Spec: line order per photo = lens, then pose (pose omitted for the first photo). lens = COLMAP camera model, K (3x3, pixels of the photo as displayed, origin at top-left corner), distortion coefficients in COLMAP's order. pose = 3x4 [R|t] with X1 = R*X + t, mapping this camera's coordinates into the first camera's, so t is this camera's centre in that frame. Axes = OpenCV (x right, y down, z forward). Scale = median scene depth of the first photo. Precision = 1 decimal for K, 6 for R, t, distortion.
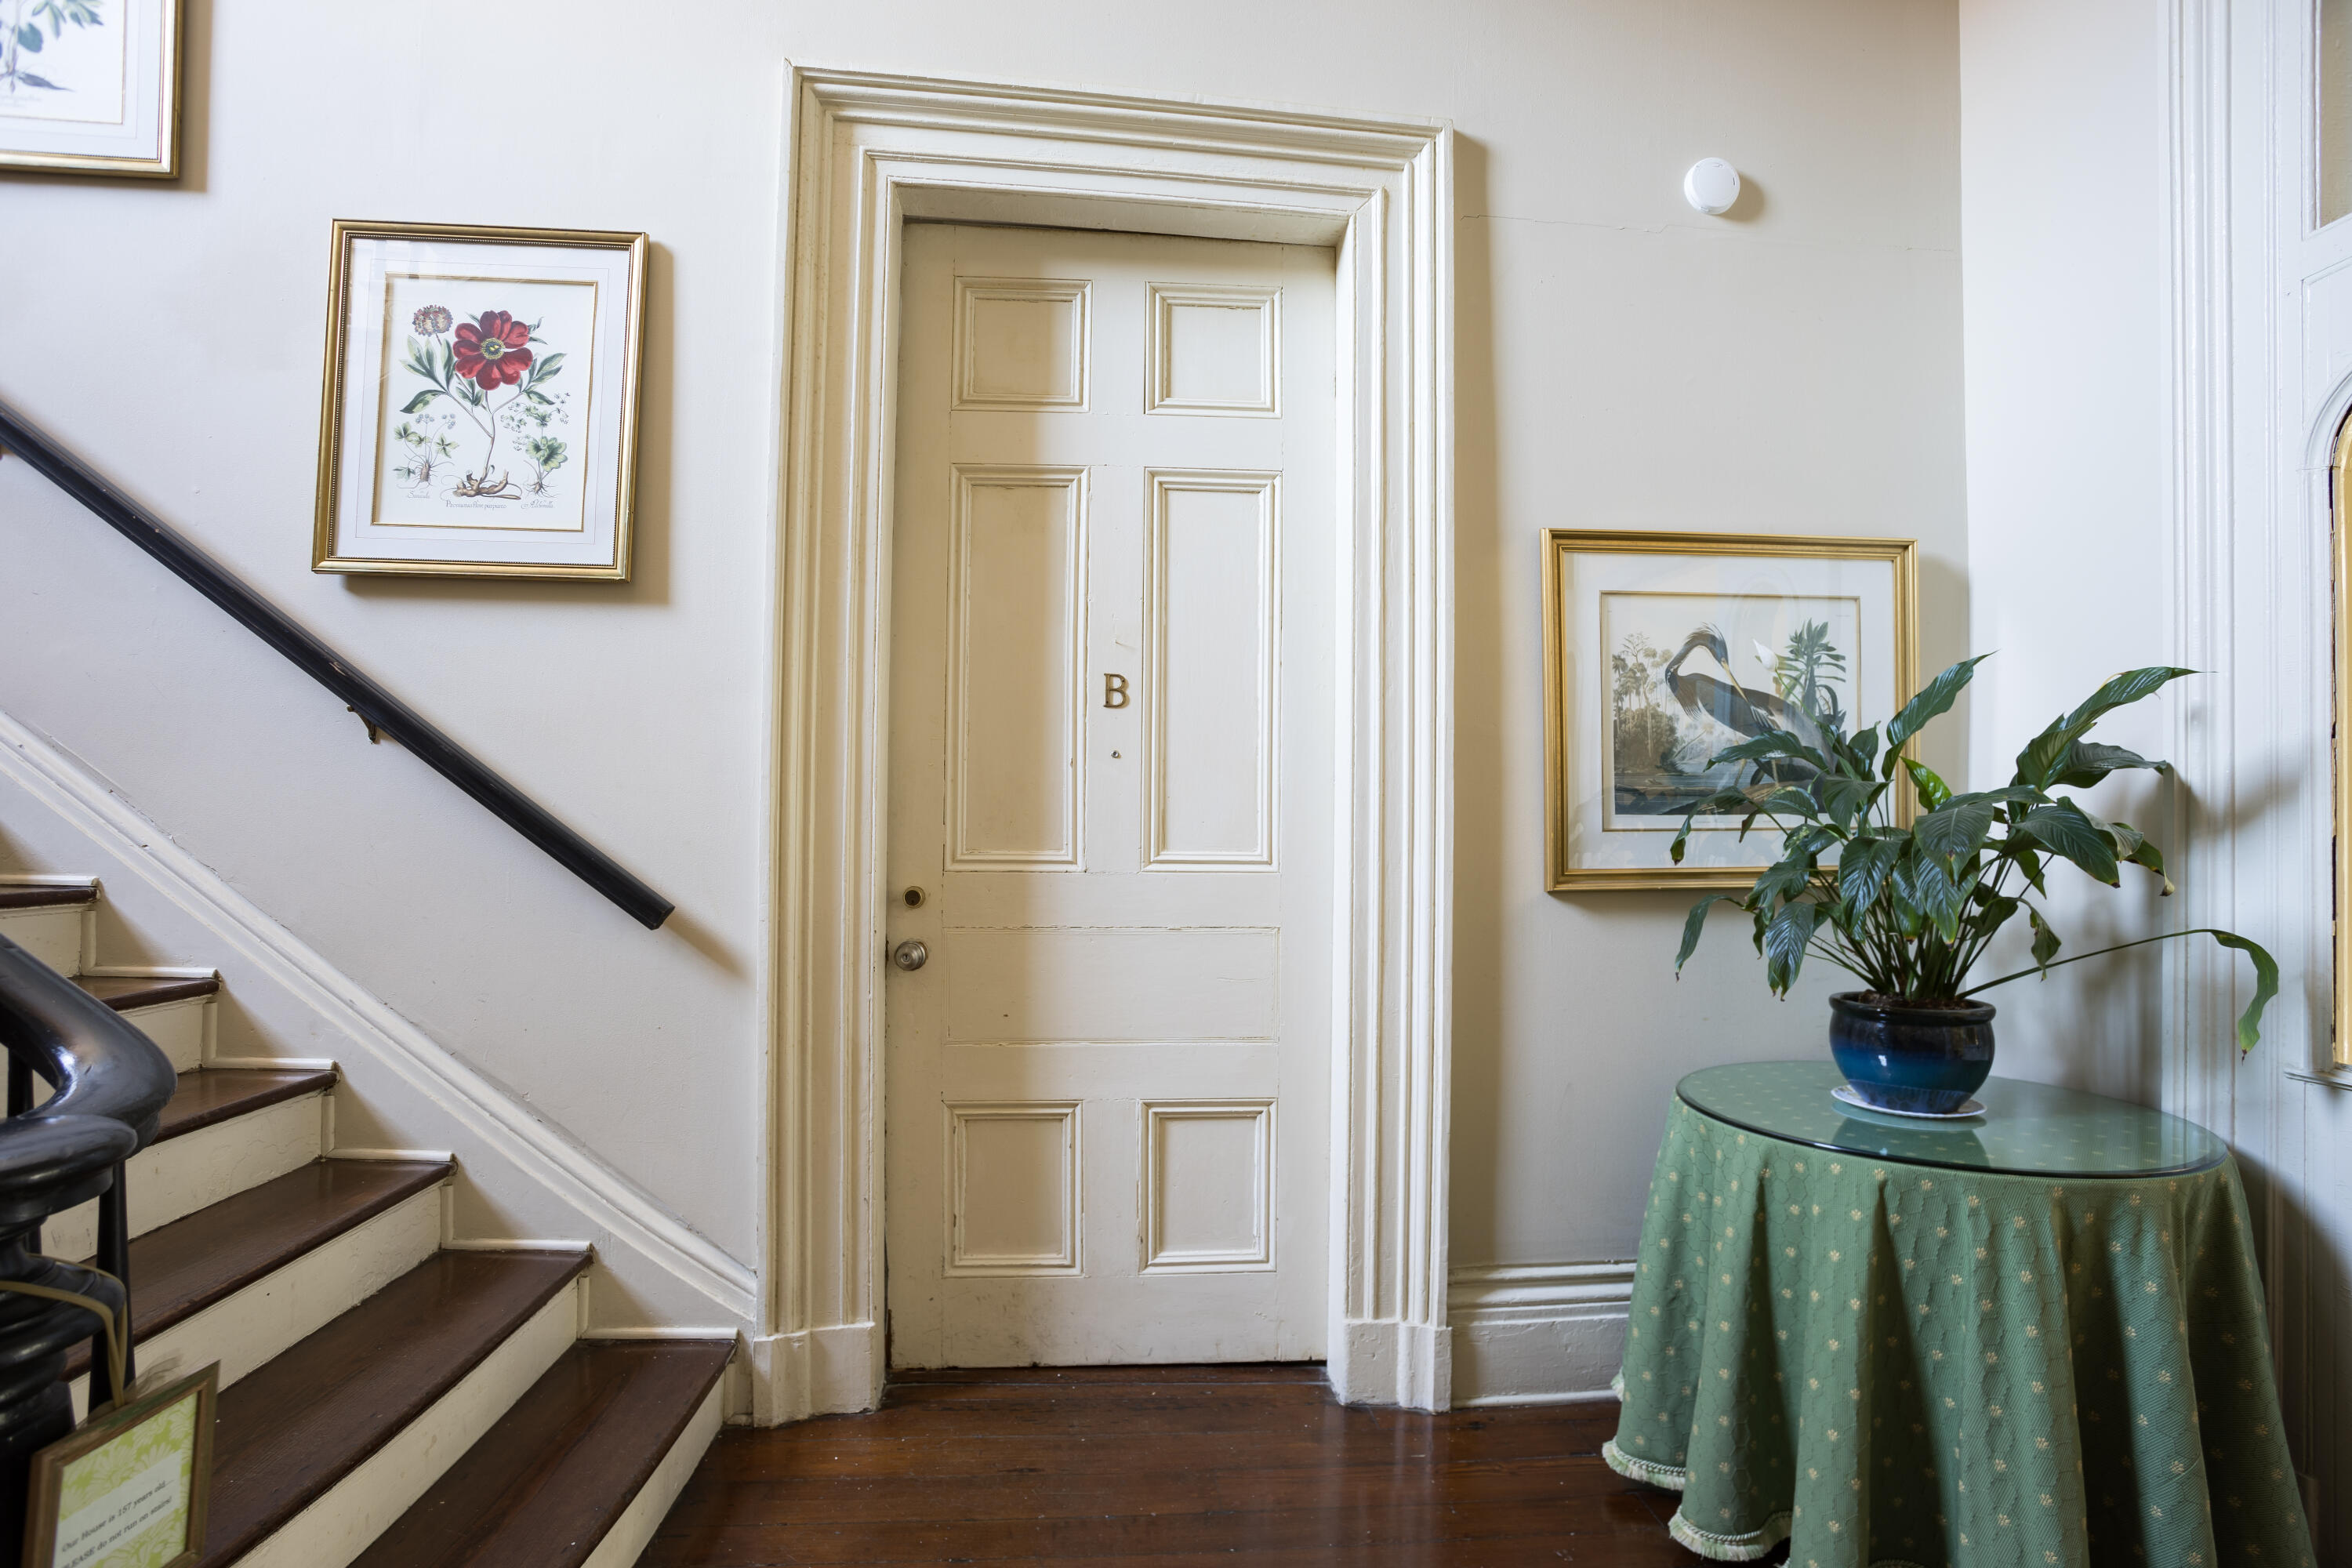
lens RADIAL K [[1211.5, 0, 1232.7], [0, 1211.5, 797.8], [0, 0, 1]] dist [-0.052101, 0.029543]
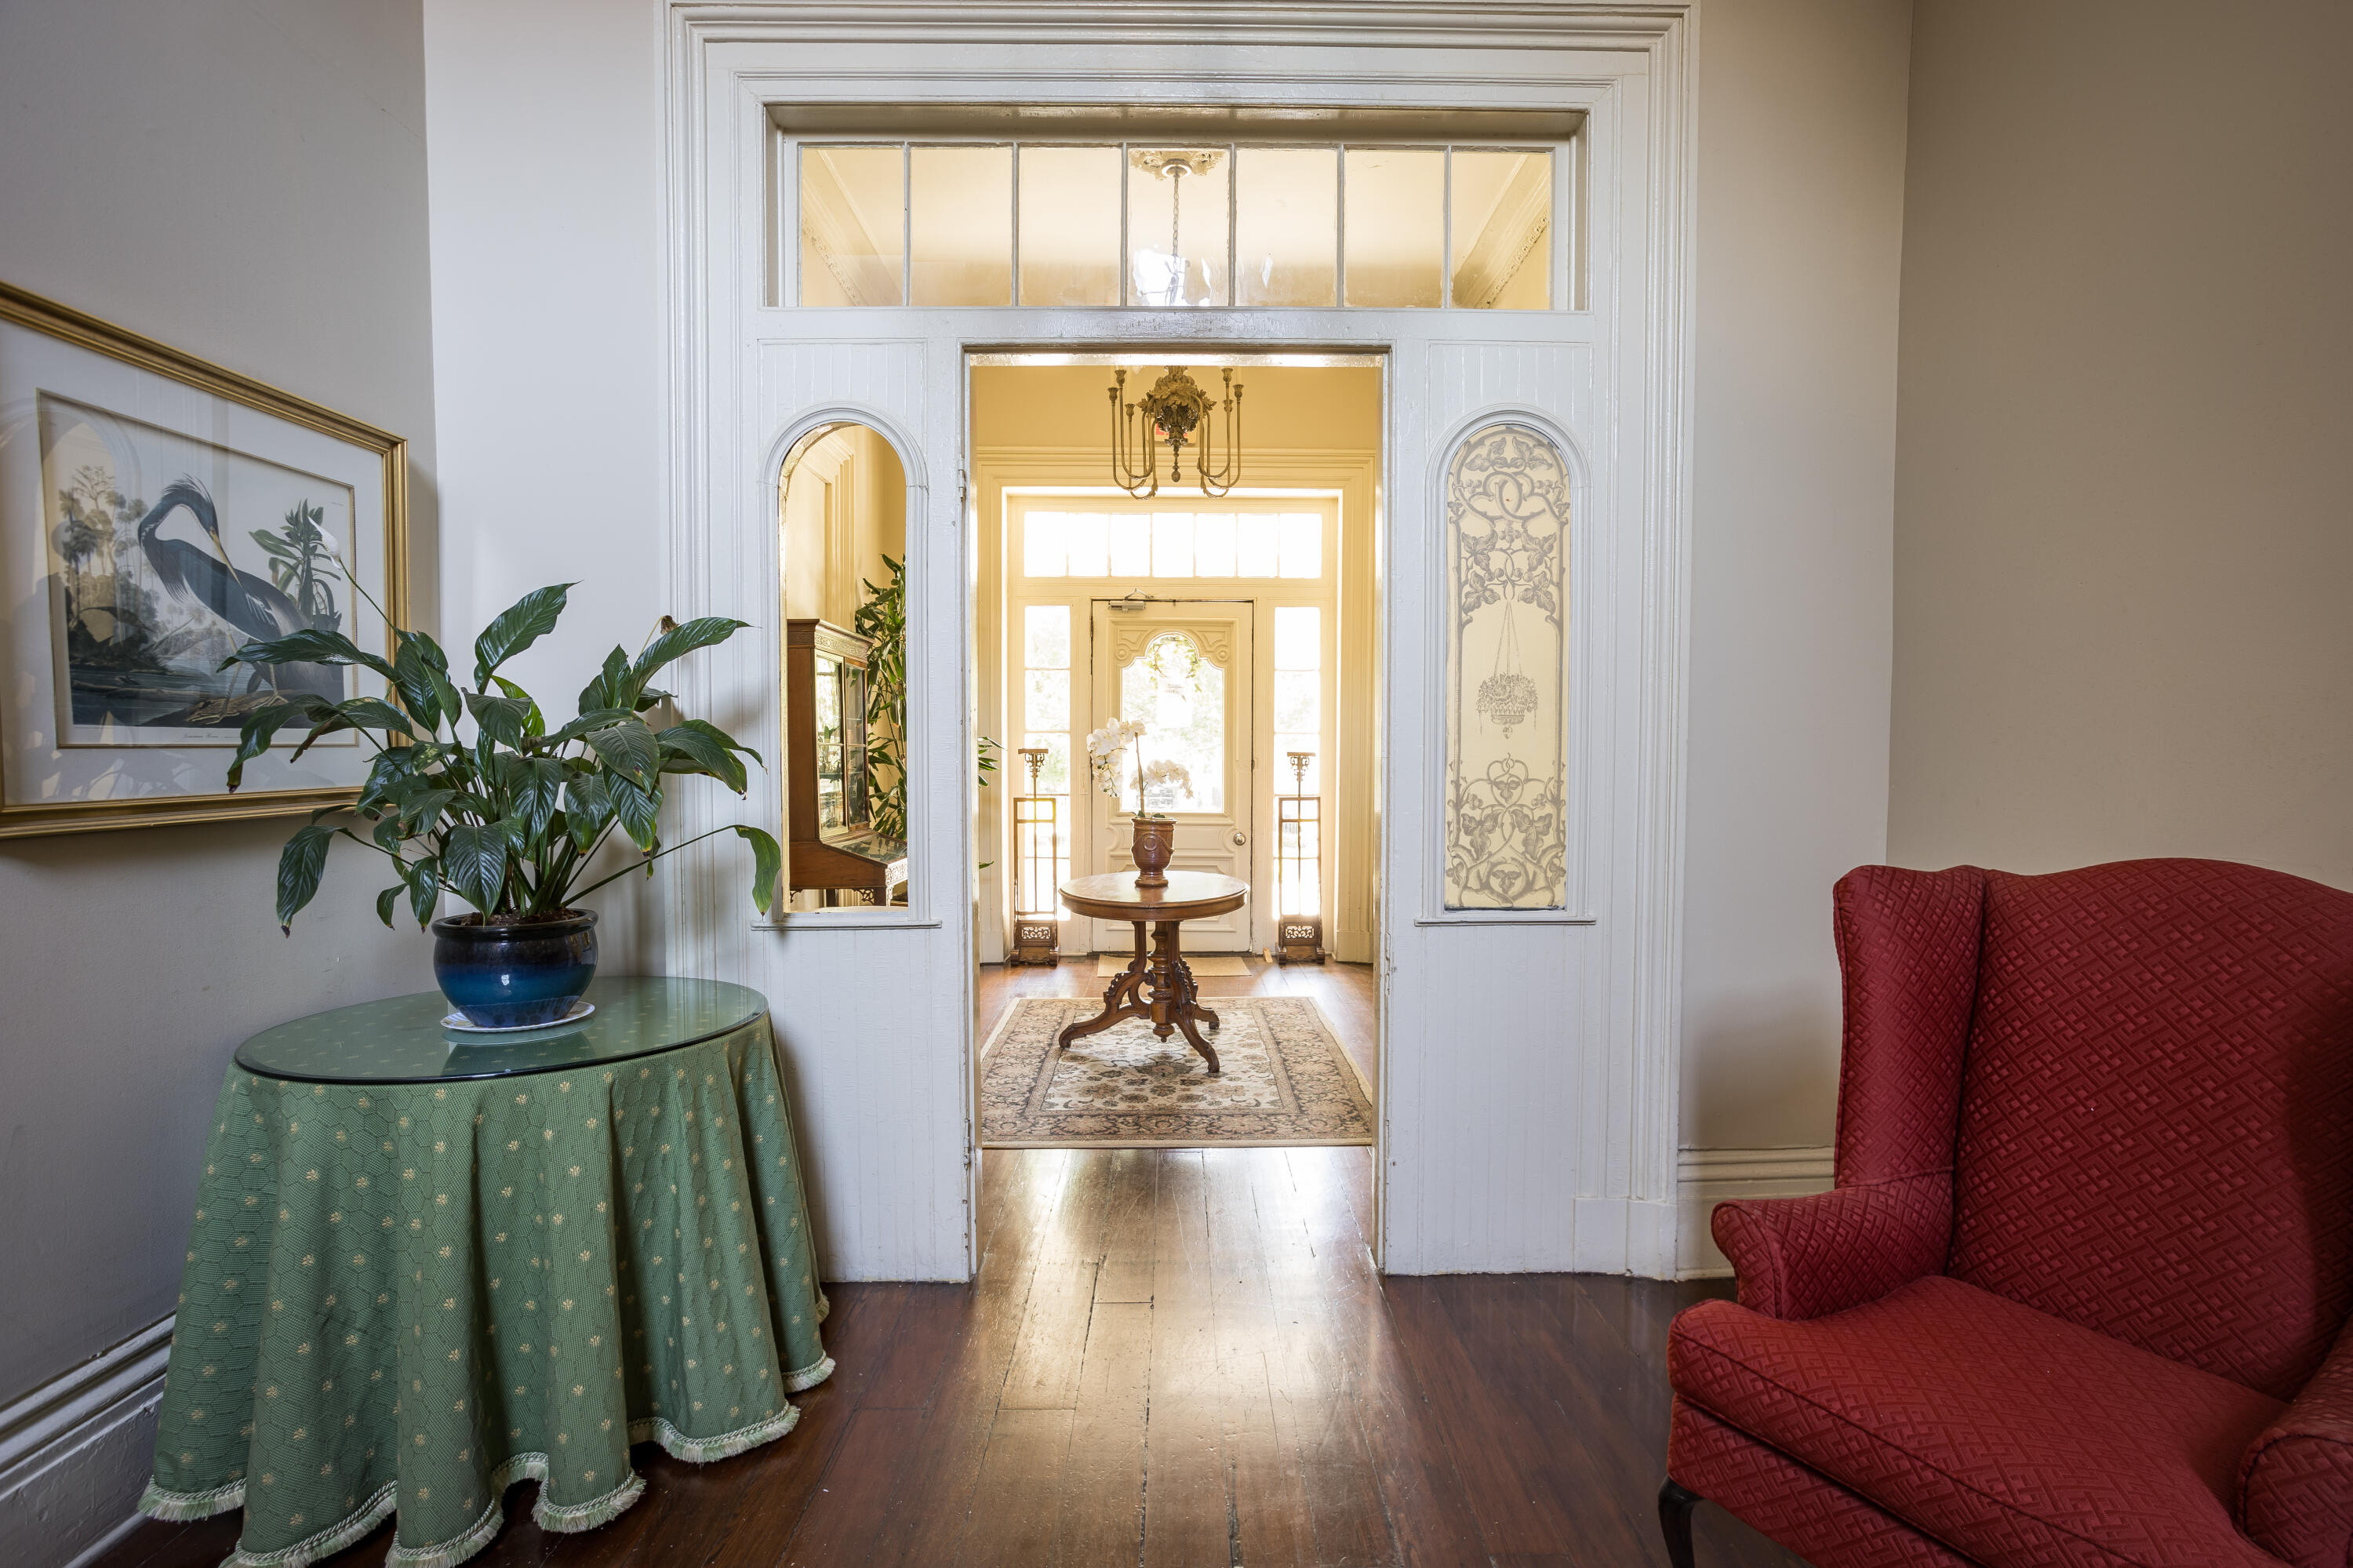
lens RADIAL K [[1168.6, 0, 1187.2], [0, 1168.6, 798.4], [0, 0, 1]] dist [-0.026197, 0.032407]
pose [[0.084592, -0.042356, 0.995515, -0.344153], [-0.027855, 0.998605, 0.044854, 0.009608], [-0.996026, -0.031525, 0.083294, 0.342823]]
